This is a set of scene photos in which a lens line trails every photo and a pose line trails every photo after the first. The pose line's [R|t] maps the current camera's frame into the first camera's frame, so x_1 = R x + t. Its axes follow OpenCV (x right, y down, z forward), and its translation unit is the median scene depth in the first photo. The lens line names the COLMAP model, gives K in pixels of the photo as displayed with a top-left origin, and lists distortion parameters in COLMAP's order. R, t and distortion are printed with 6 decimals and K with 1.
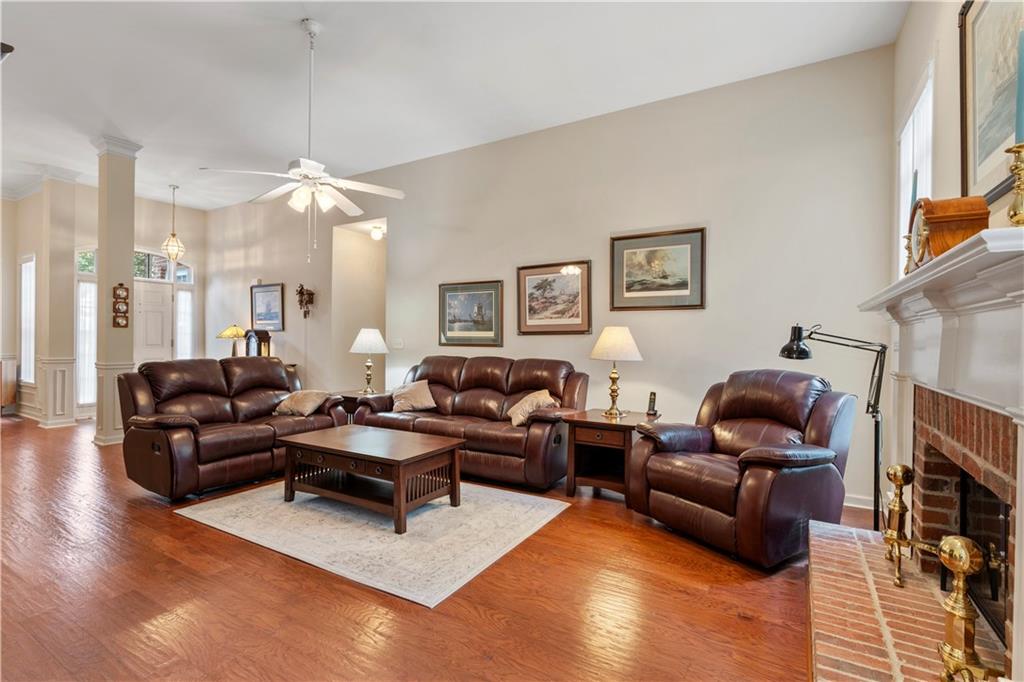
lens RADIAL K [[466.4, 0, 512.3], [0, 466.4, 347.9], [0, 0, 1]] dist [-0.012221, 0.003105]
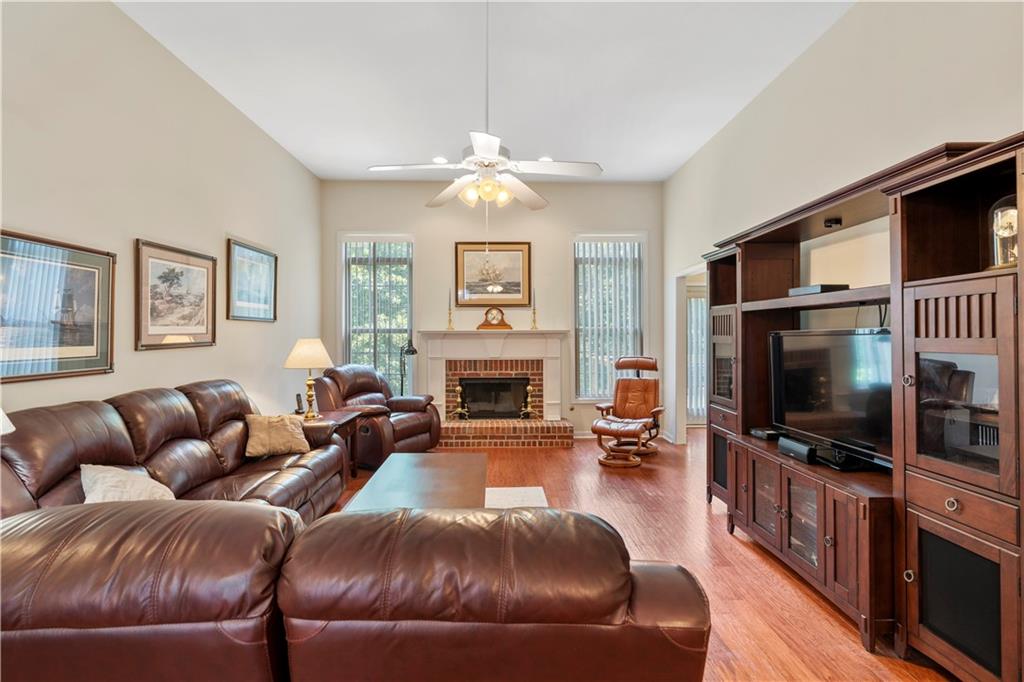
lens RADIAL K [[466.4, 0, 504.5], [0, 466.4, 333.7], [0, 0, 1]] dist [-0.012221, 0.003105]
pose [[-0.512811, -0.007404, 0.858470, -0.756001], [0.011499, 0.999814, 0.015492, -0.053710], [-0.858425, 0.017816, -0.512630, 0.903155]]
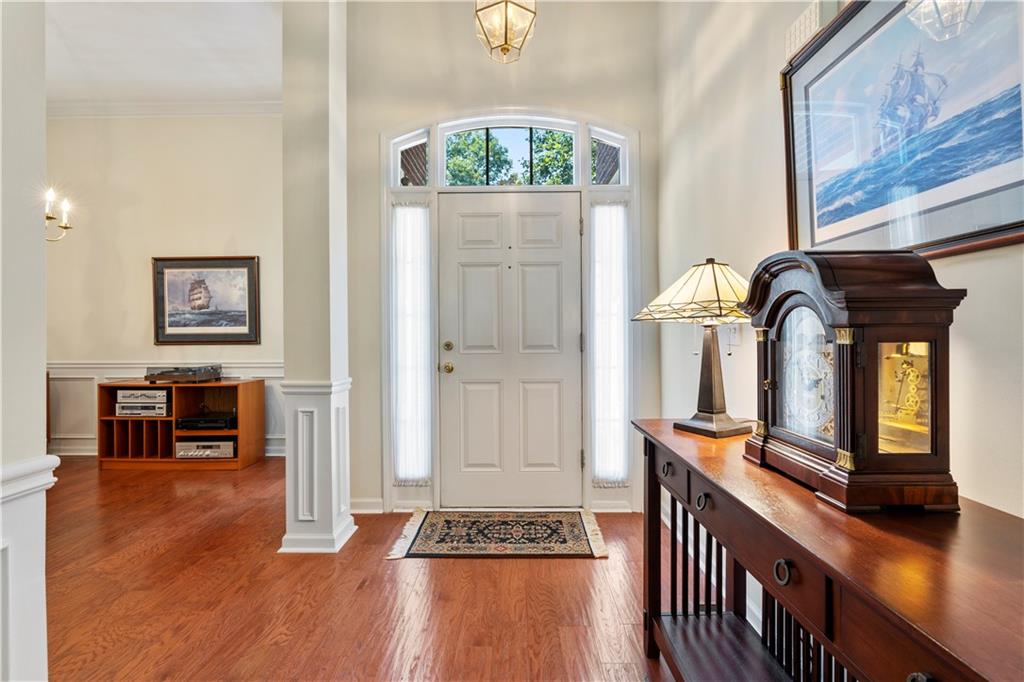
lens RADIAL K [[466.4, 0, 510.9], [0, 466.4, 332.4], [0, 0, 1]] dist [-0.012221, 0.003105]
pose [[0.499085, -0.017425, -0.866378, -0.676202], [-0.001616, 0.999777, -0.021039, -0.016940], [0.866552, 0.011901, 0.498946, 1.200241]]
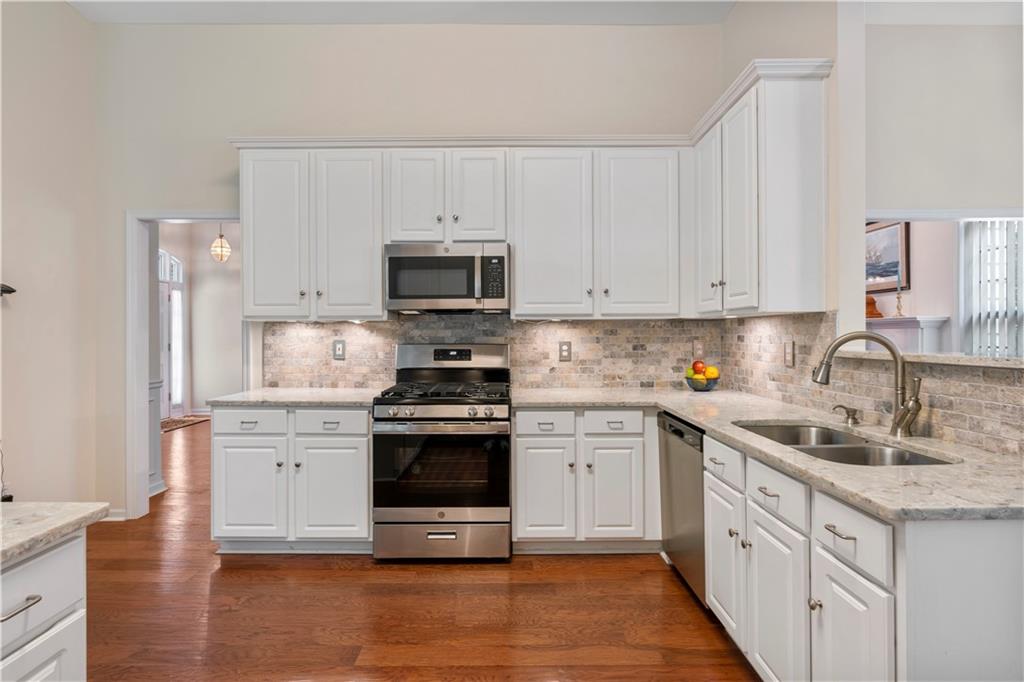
lens RADIAL K [[512.7, 0, 506.9], [0, 512.7, 333.3], [0, 0, 1]] dist [-0.002799, -0.000019]
pose [[0.859491, -0.019499, 0.510778, -1.074804], [0.025935, 0.999649, -0.005478, -0.024551], [-0.510492, 0.017955, 0.859695, -0.316998]]
